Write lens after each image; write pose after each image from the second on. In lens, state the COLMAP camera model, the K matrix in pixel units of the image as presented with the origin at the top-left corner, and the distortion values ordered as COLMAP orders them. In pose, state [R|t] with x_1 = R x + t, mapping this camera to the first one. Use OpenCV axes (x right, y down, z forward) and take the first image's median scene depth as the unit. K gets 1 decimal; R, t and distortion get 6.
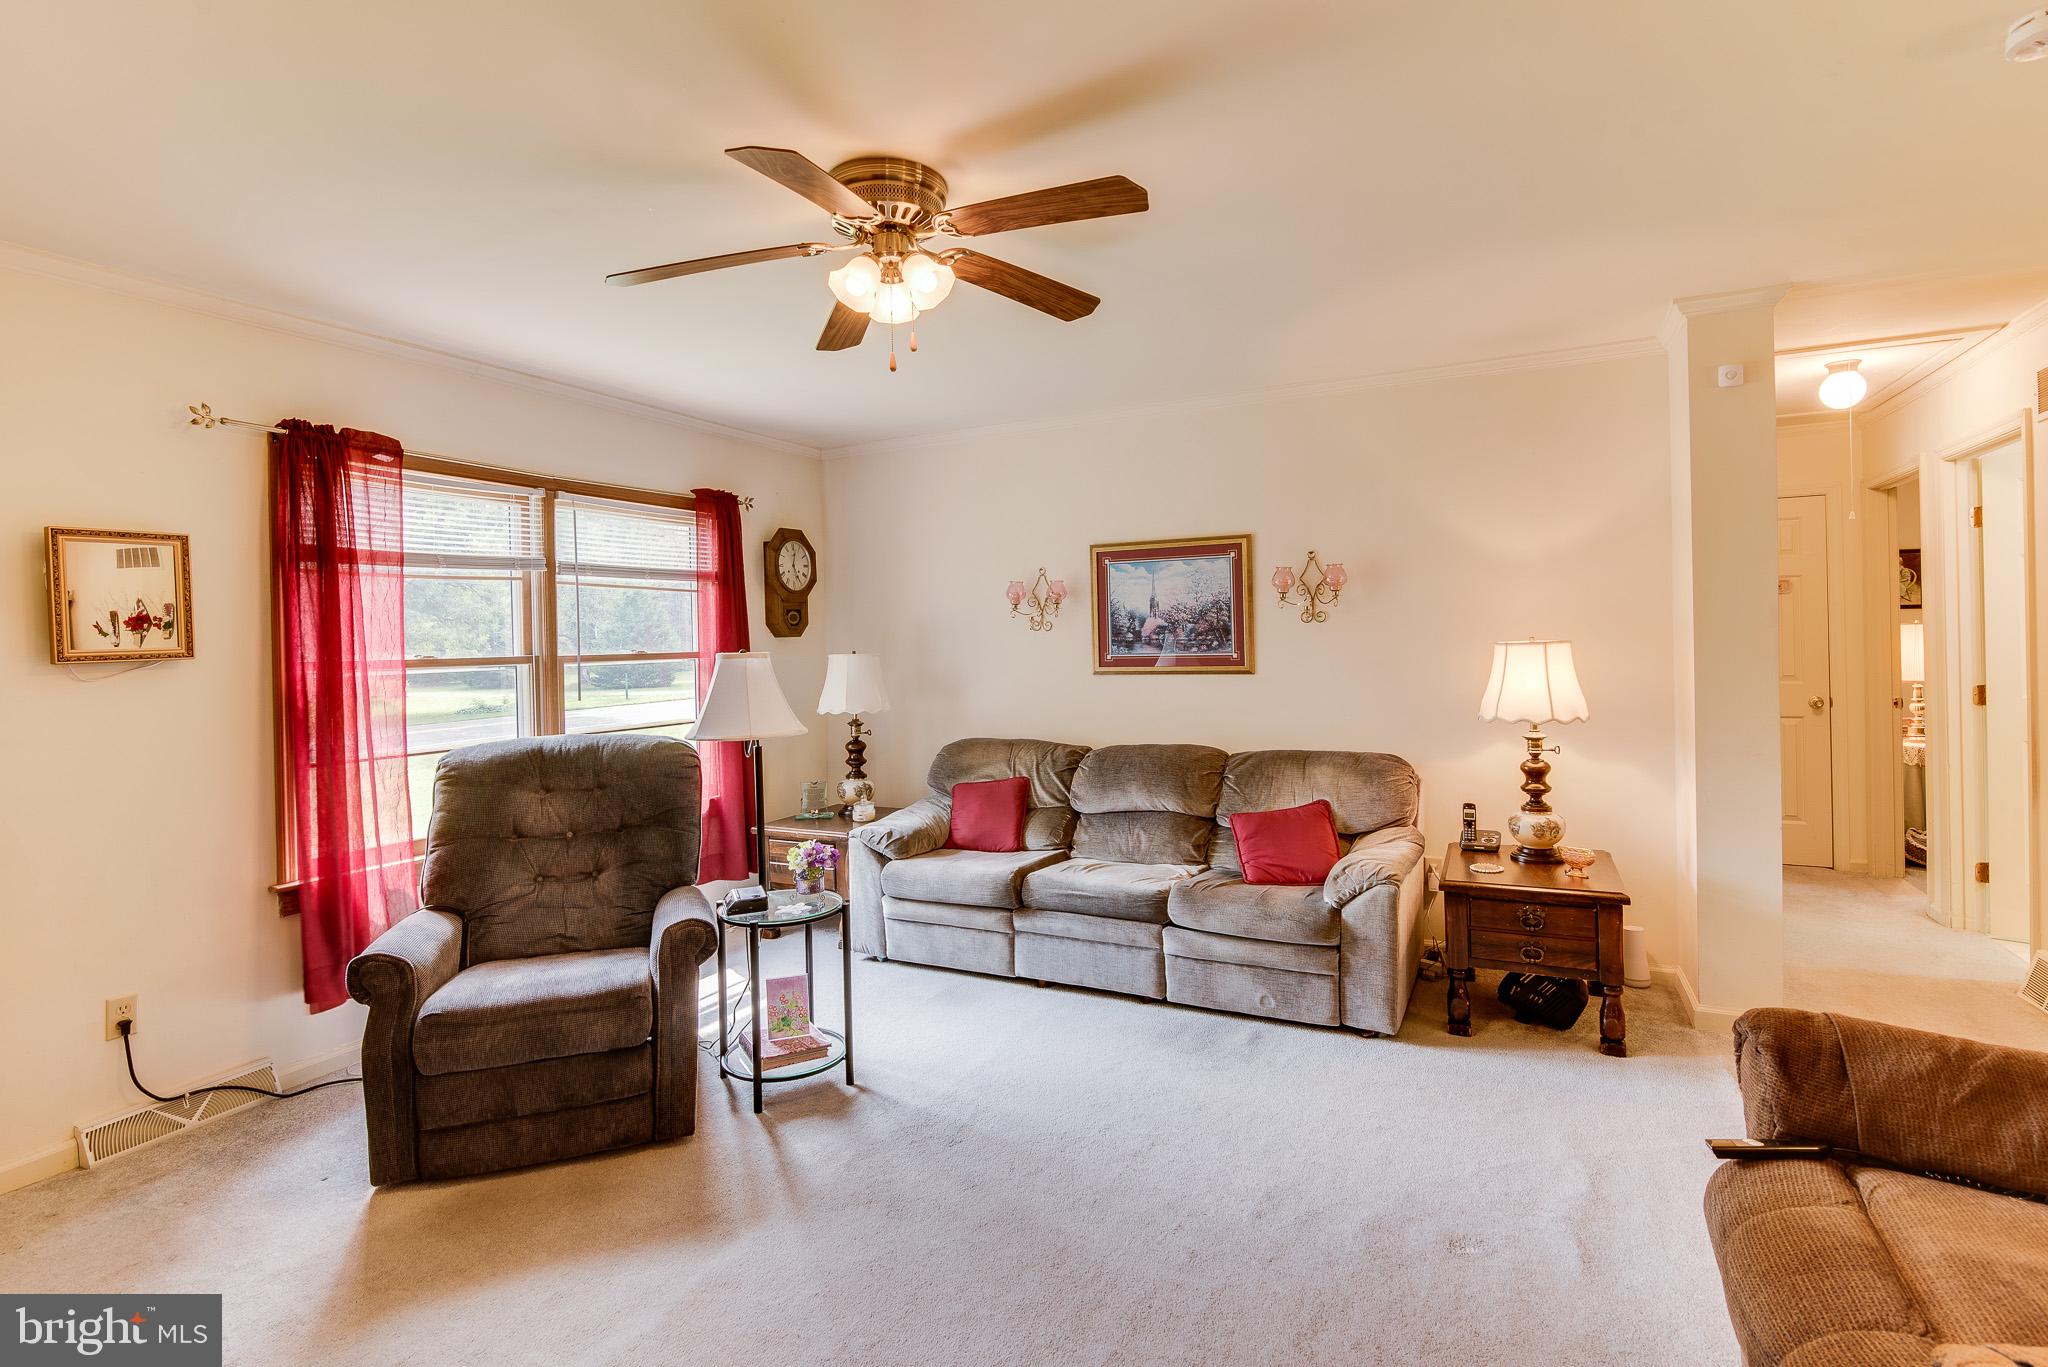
lens RADIAL K [[967.2, 0, 1006.9], [0, 967.2, 653.6], [0, 0, 1]] dist [-0.015086, 0.002475]
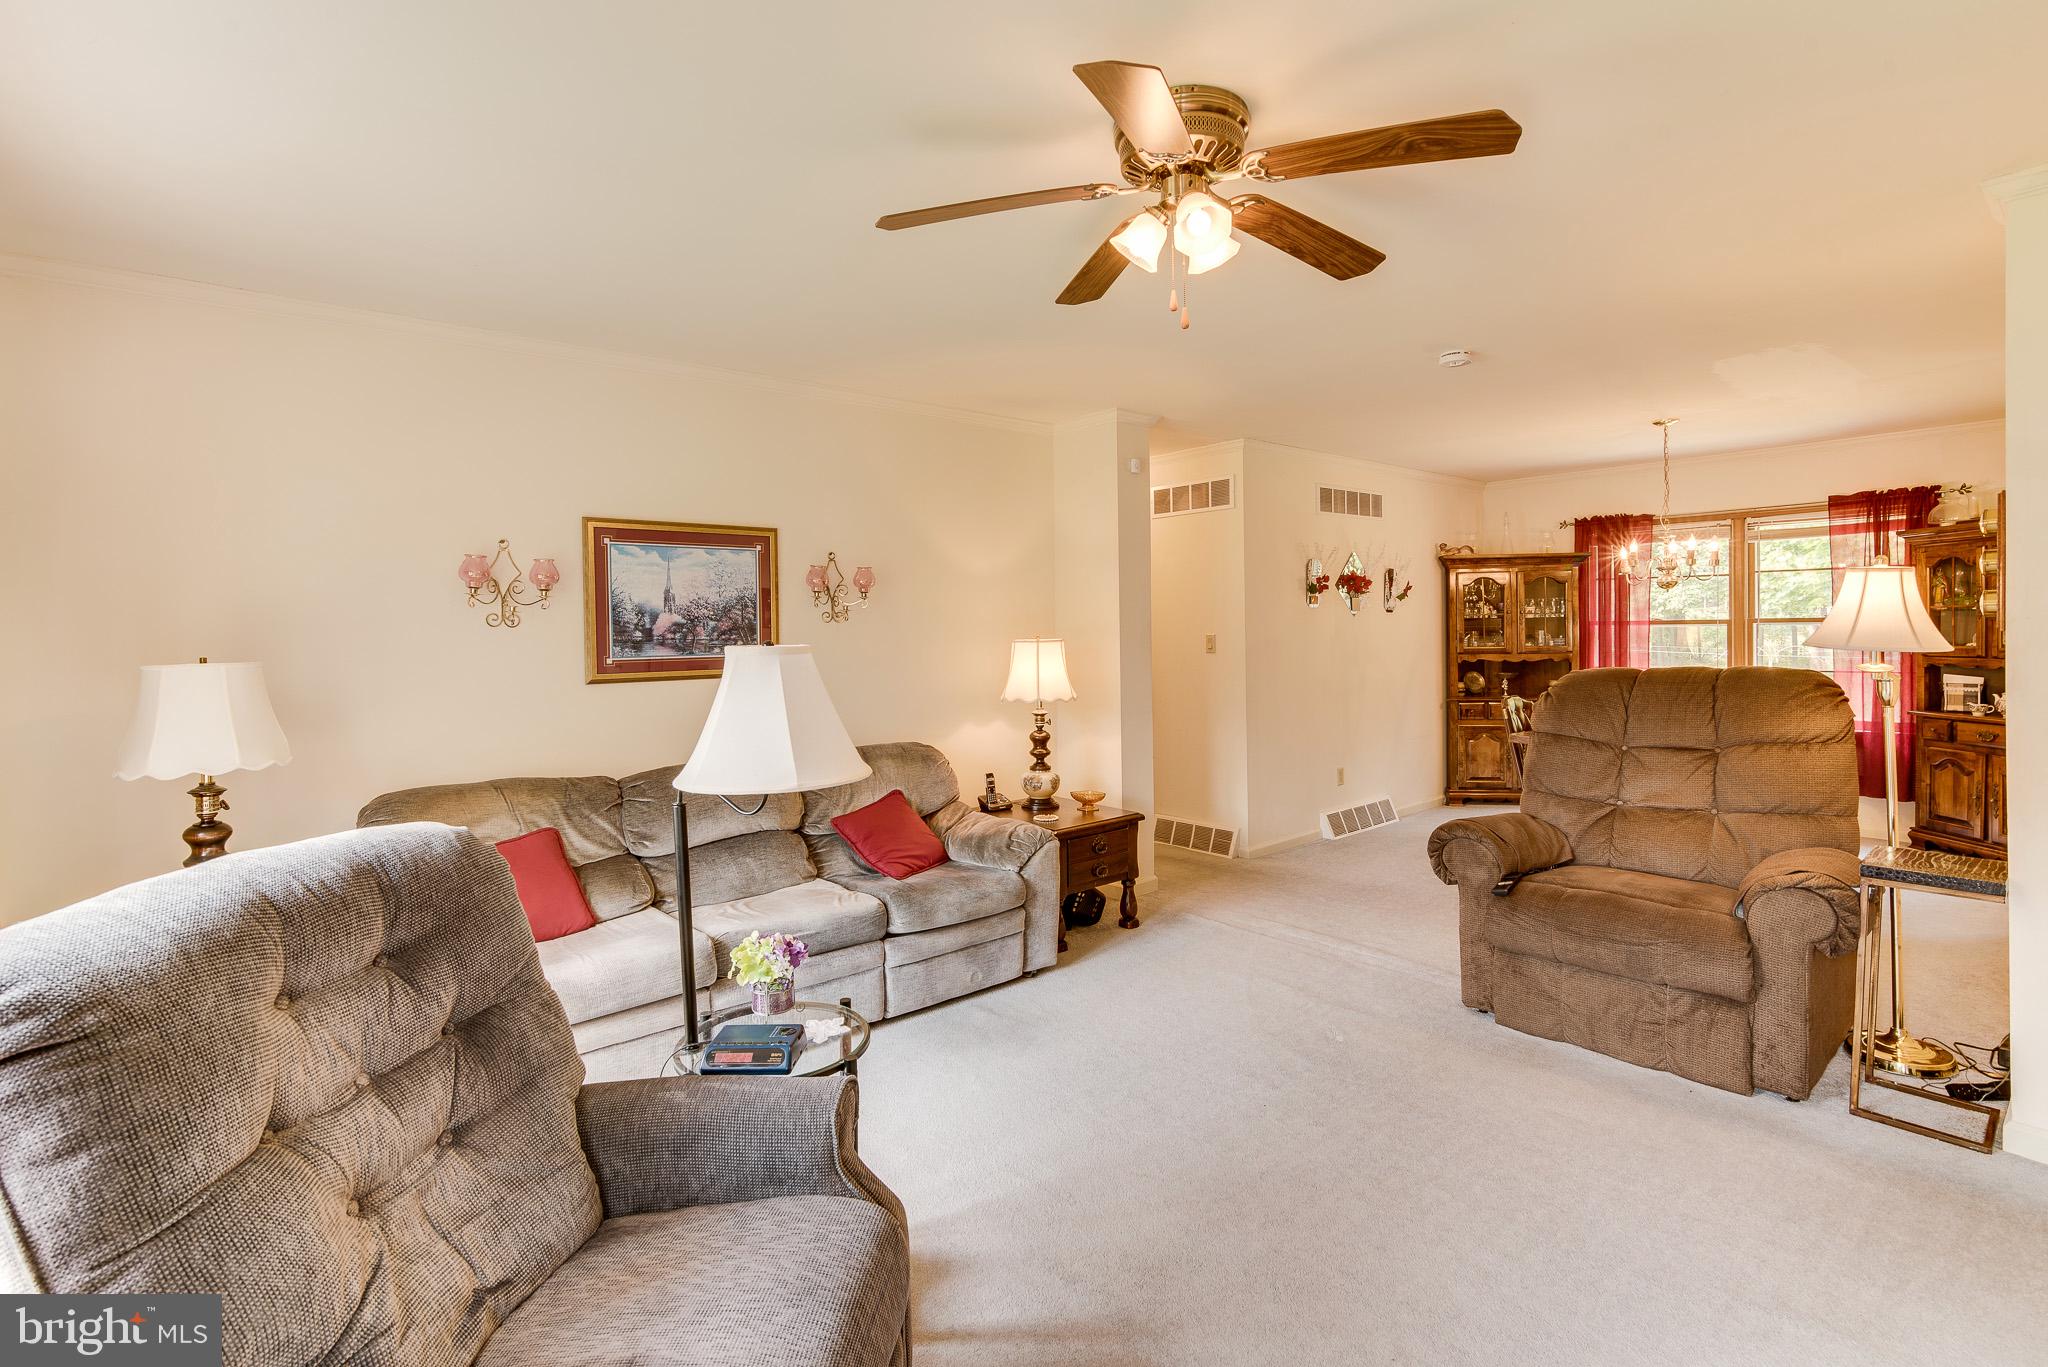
lens RADIAL K [[967.2, 0, 1016.8], [0, 967.2, 651.1], [0, 0, 1]] dist [-0.015086, 0.002475]
pose [[0.392548, -0.004443, 0.919721, -0.652234], [0.022890, 0.999726, -0.004940, 0.009017], [-0.919447, 0.022991, 0.392542, 0.508277]]
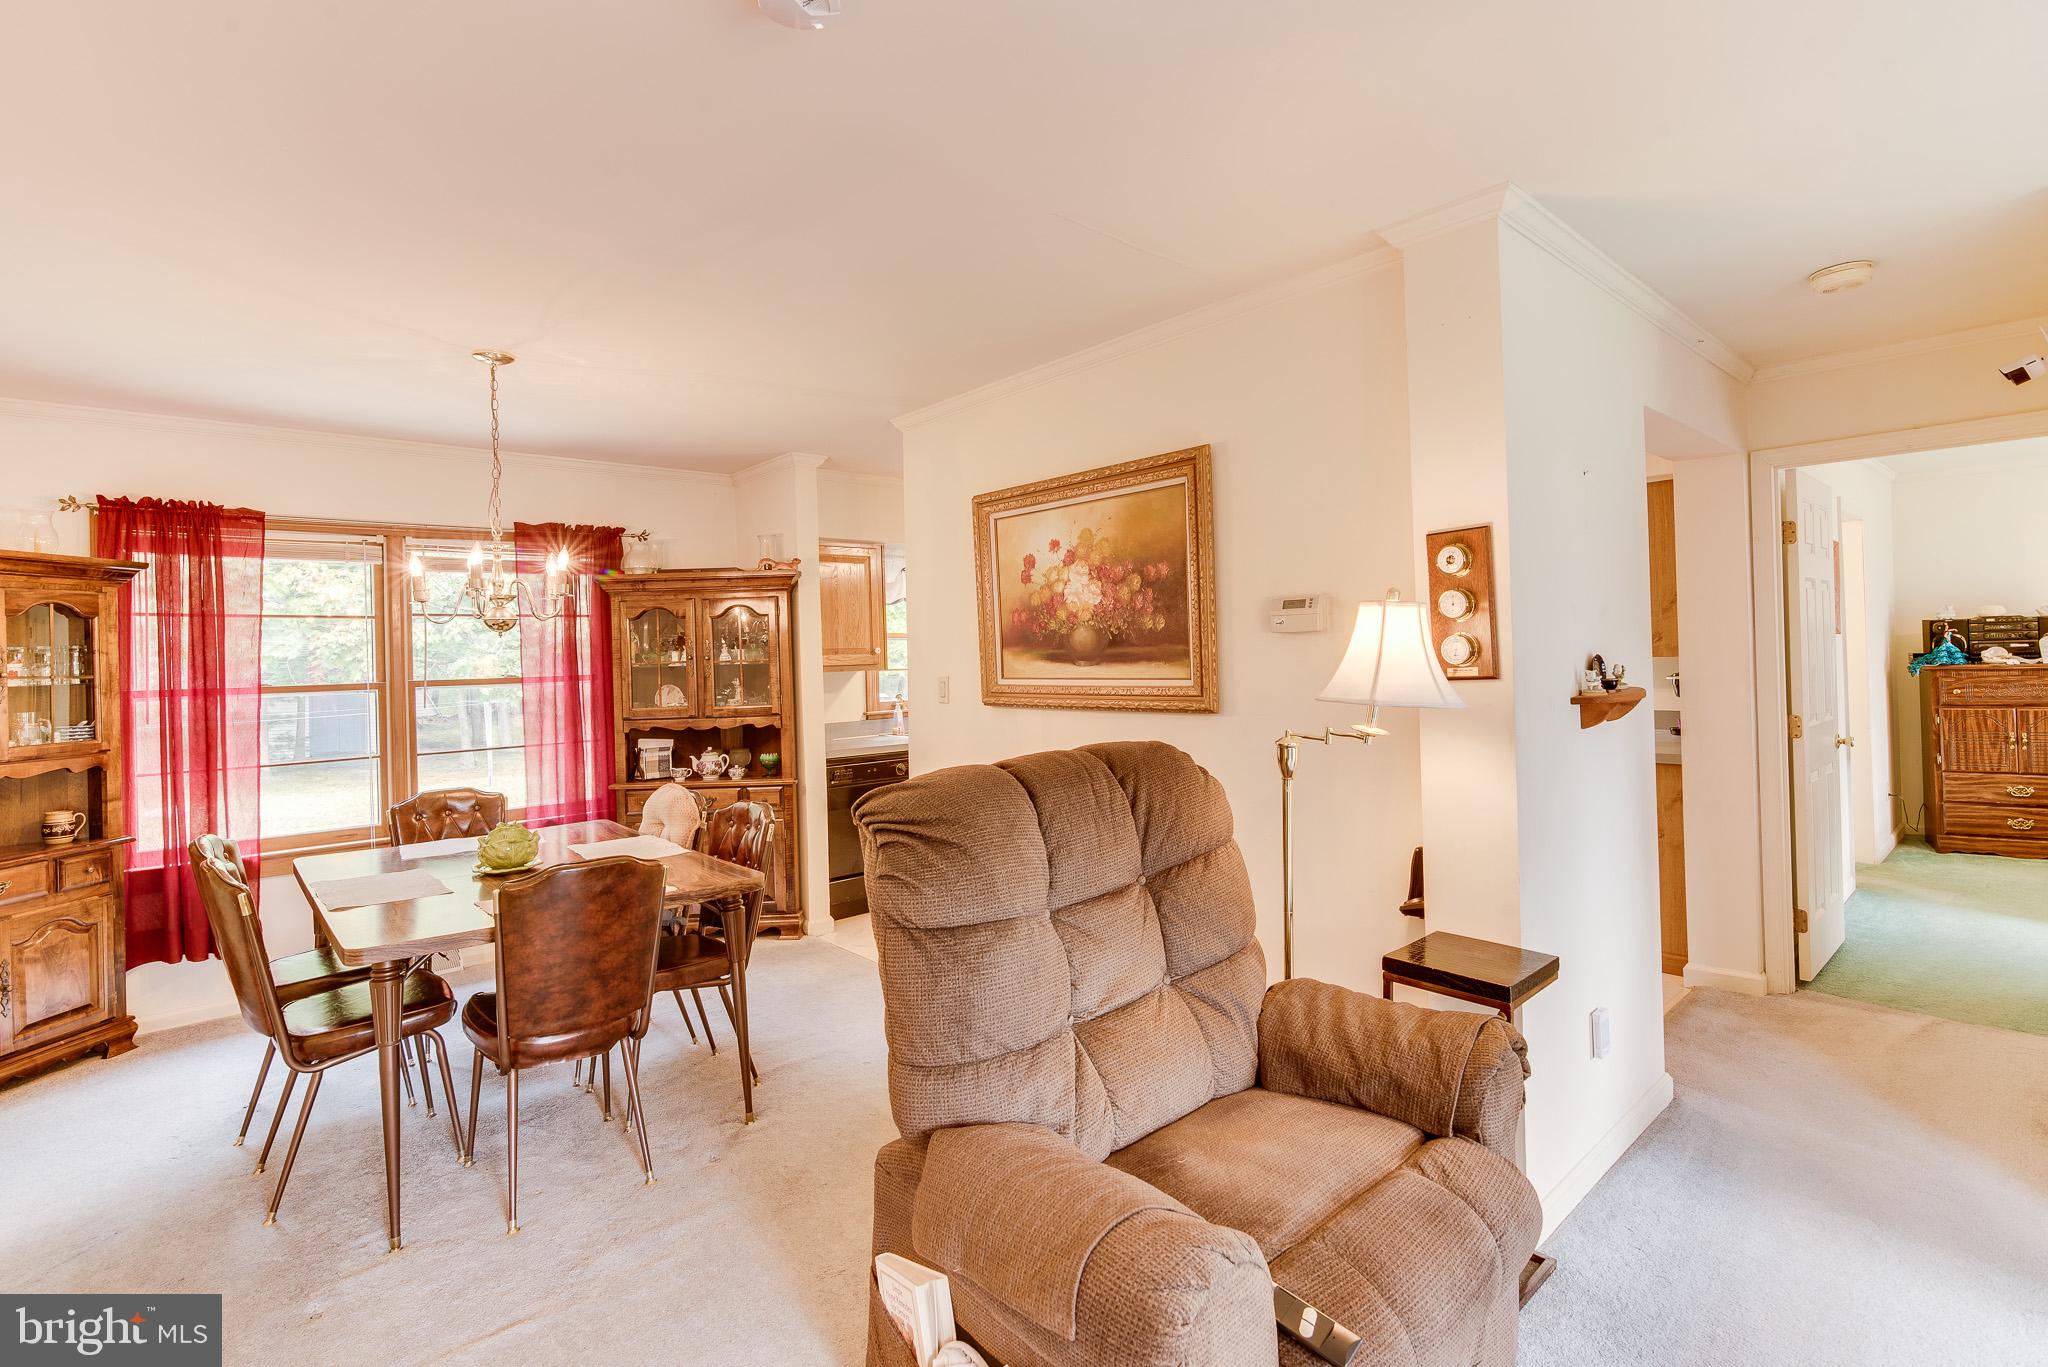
lens RADIAL K [[967.2, 0, 1033.8], [0, 967.2, 644.5], [0, 0, 1]] dist [-0.015086, 0.002475]
pose [[-0.931798, 0.049783, 0.359546, 0.314562], [0.053258, 0.998581, -0.000242, -0.032424], [-0.359048, 0.018923, -0.933127, 0.827547]]
